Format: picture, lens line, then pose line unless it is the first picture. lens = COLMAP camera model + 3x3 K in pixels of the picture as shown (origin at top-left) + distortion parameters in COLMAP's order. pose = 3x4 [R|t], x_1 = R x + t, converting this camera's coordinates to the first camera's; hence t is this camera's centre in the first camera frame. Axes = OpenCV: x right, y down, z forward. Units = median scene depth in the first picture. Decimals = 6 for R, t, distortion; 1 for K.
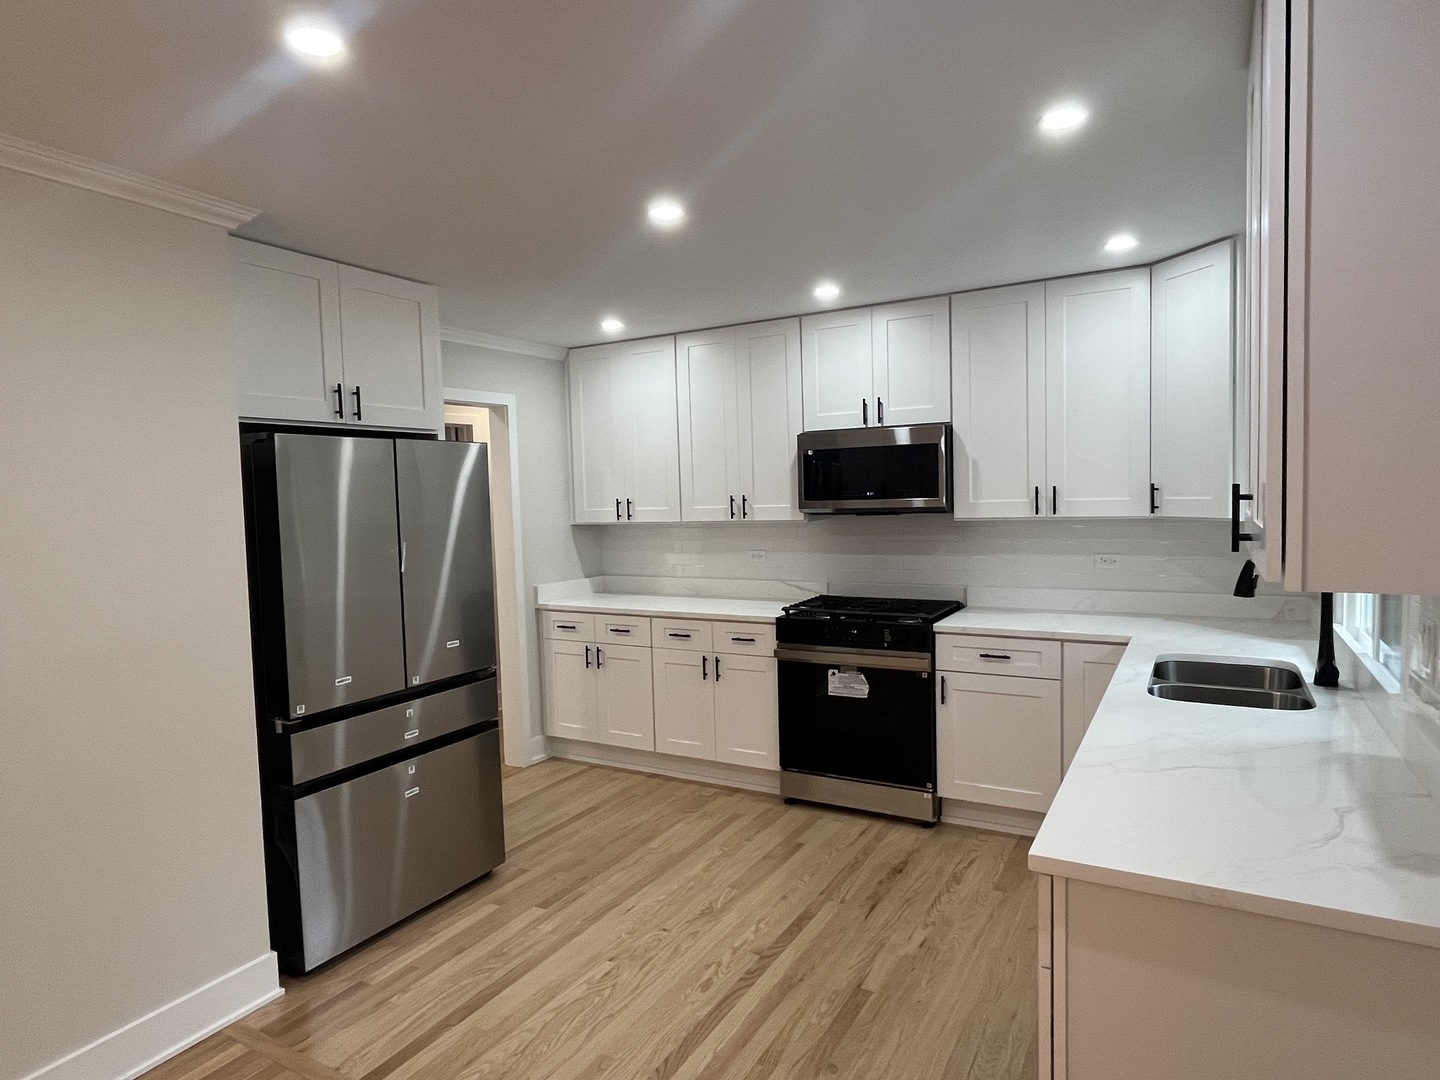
lens RADIAL K [[832.0, 0, 720.0], [0, 832.0, 540.0], [0, 0, 1]] dist [-0.004026, -0.000097]
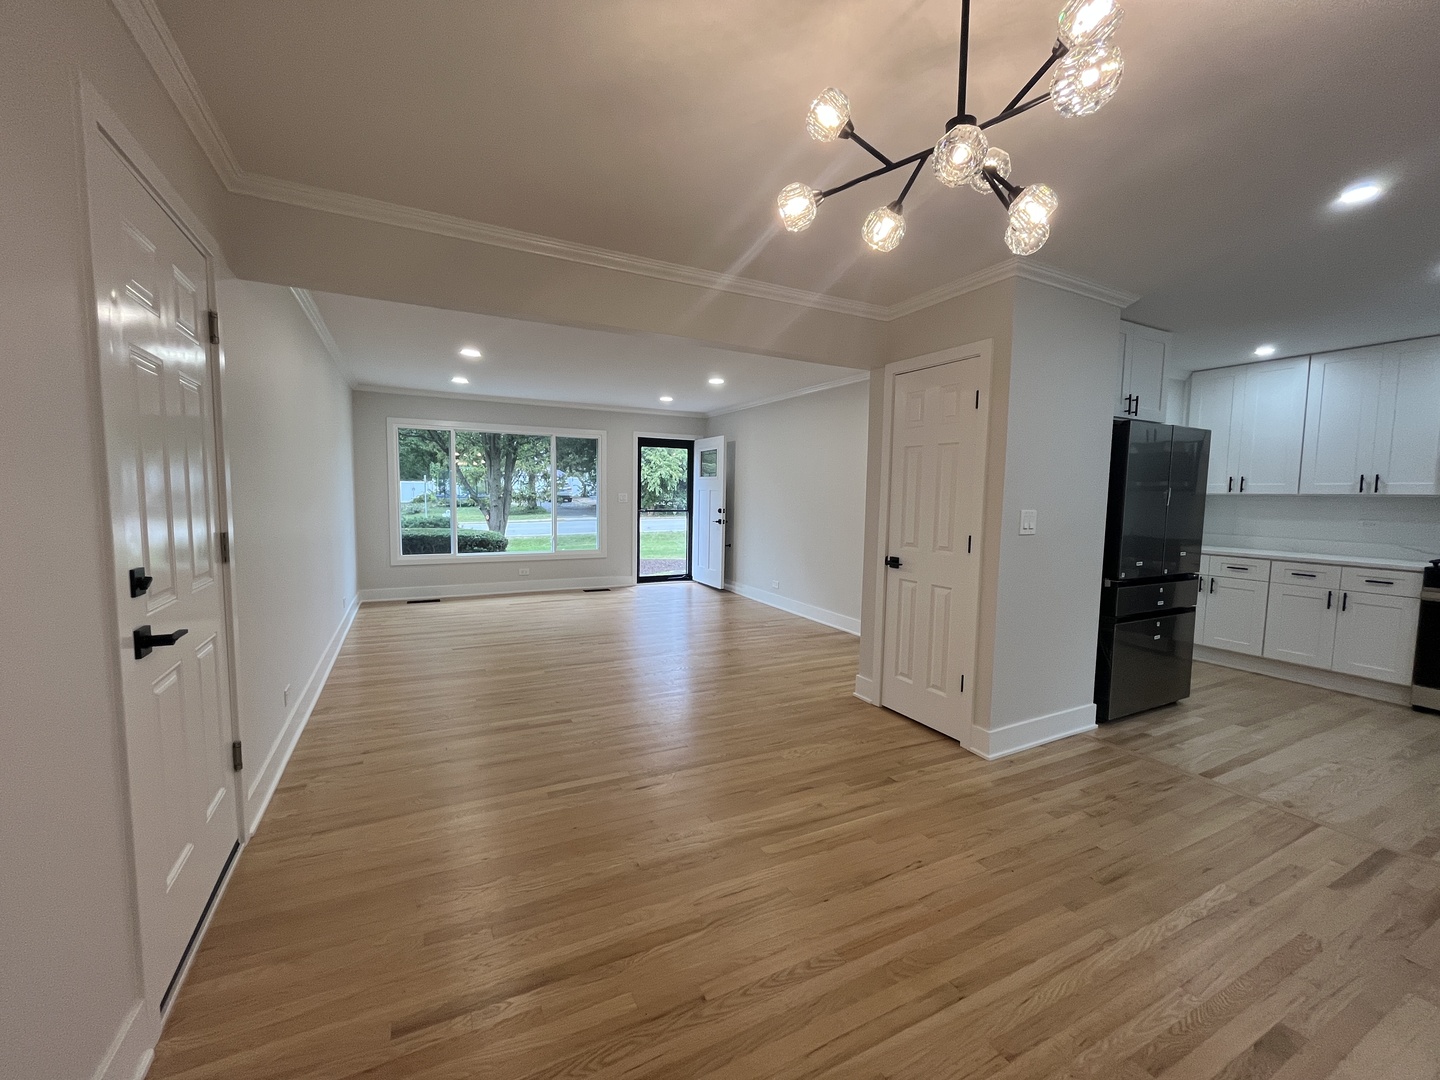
lens RADIAL K [[585.4, 0, 720.0], [0, 585.4, 540.0], [0, 0, 1]] dist [-0.003573, 0.000016]
pose [[0.842406, 0.083227, -0.532378, -0.394689], [-0.070263, 0.996531, 0.044608, 0.091726], [0.534243, -0.000172, 0.845331, -0.368875]]
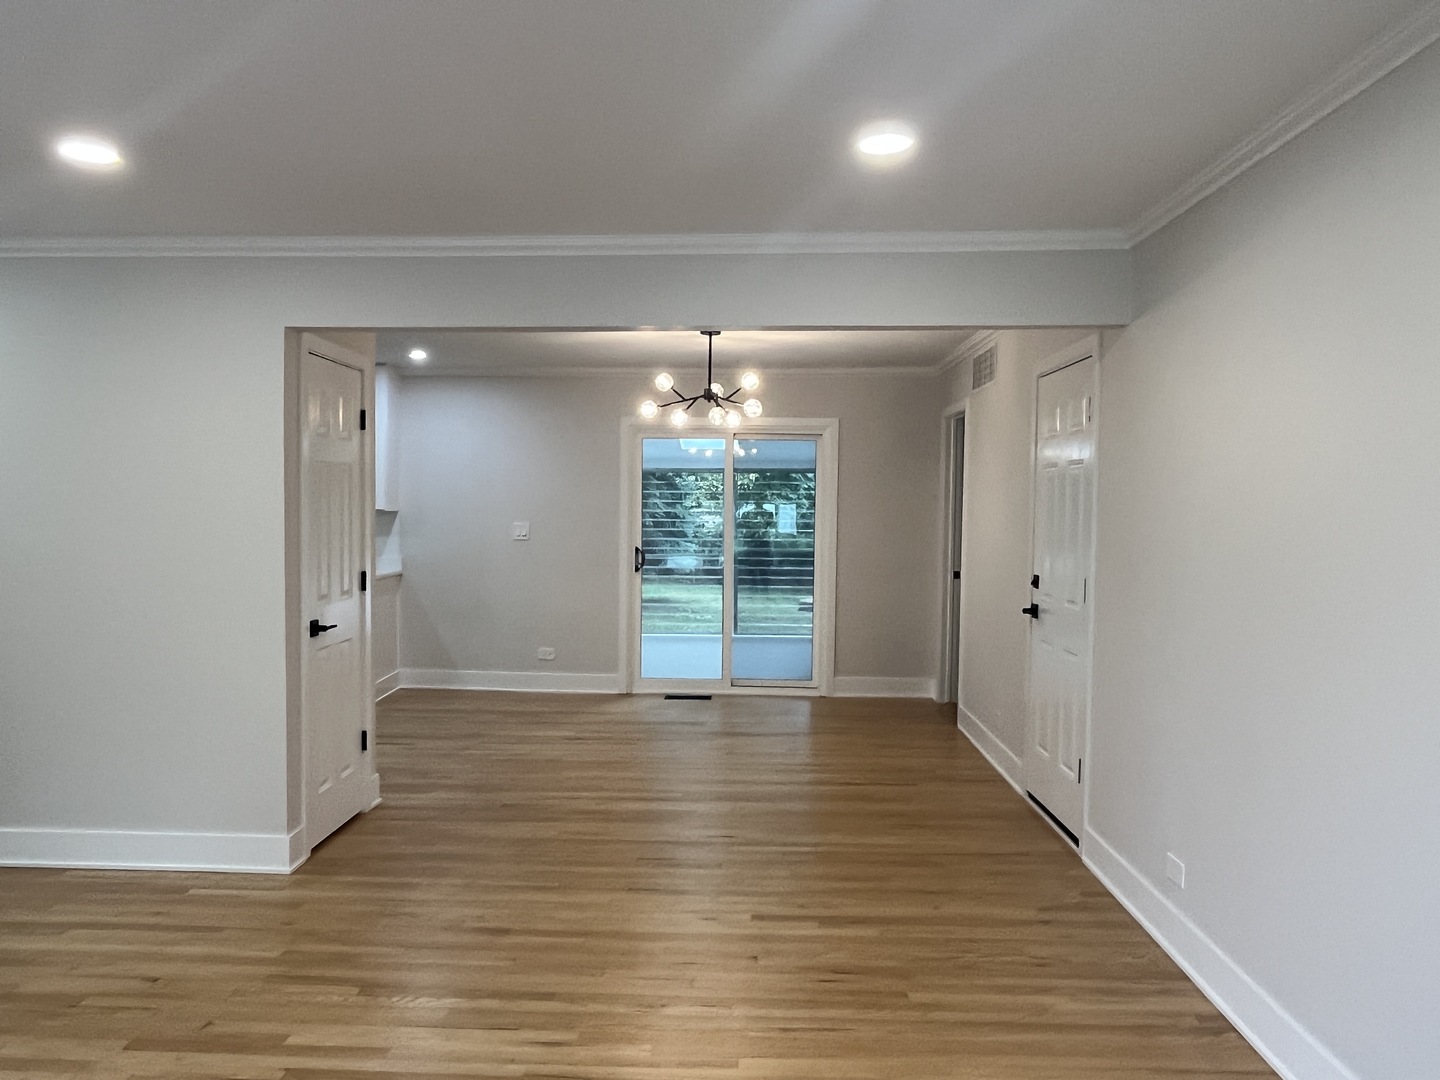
lens RADIAL K [[1006.4, 0, 720.0], [0, 1006.4, 540.0], [0, 0, 1]] dist [0.000170, 0.000228]
pose [[-0.469478, -0.003703, 0.882936, -1.824318], [0.056123, 0.997844, 0.034027, 0.041403], [-0.881159, 0.065528, -0.468258, 0.687639]]
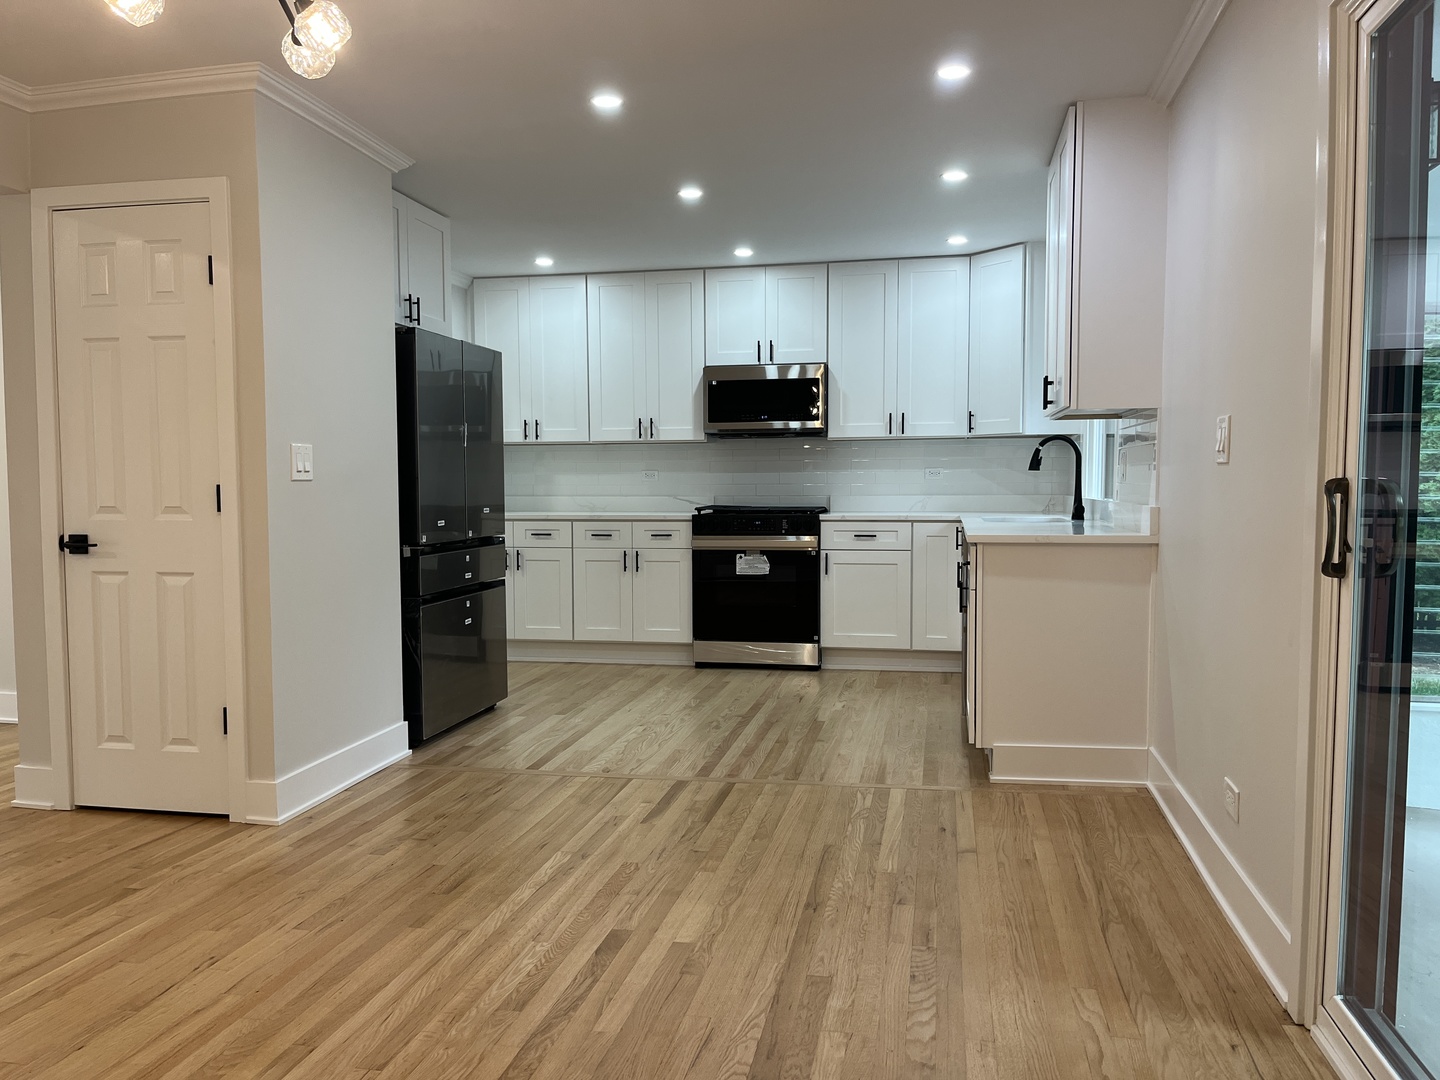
lens RADIAL K [[1081.1, 0, 718.6], [0, 1081.1, 554.6], [0, 0, 1]] dist [0.070130, -0.110421]
pose [[0.946767, 0.002431, 0.321911, -0.426033], [-0.003613, 0.999989, 0.003075, 0.153111], [-0.321900, -0.004074, 0.946765, -0.544495]]
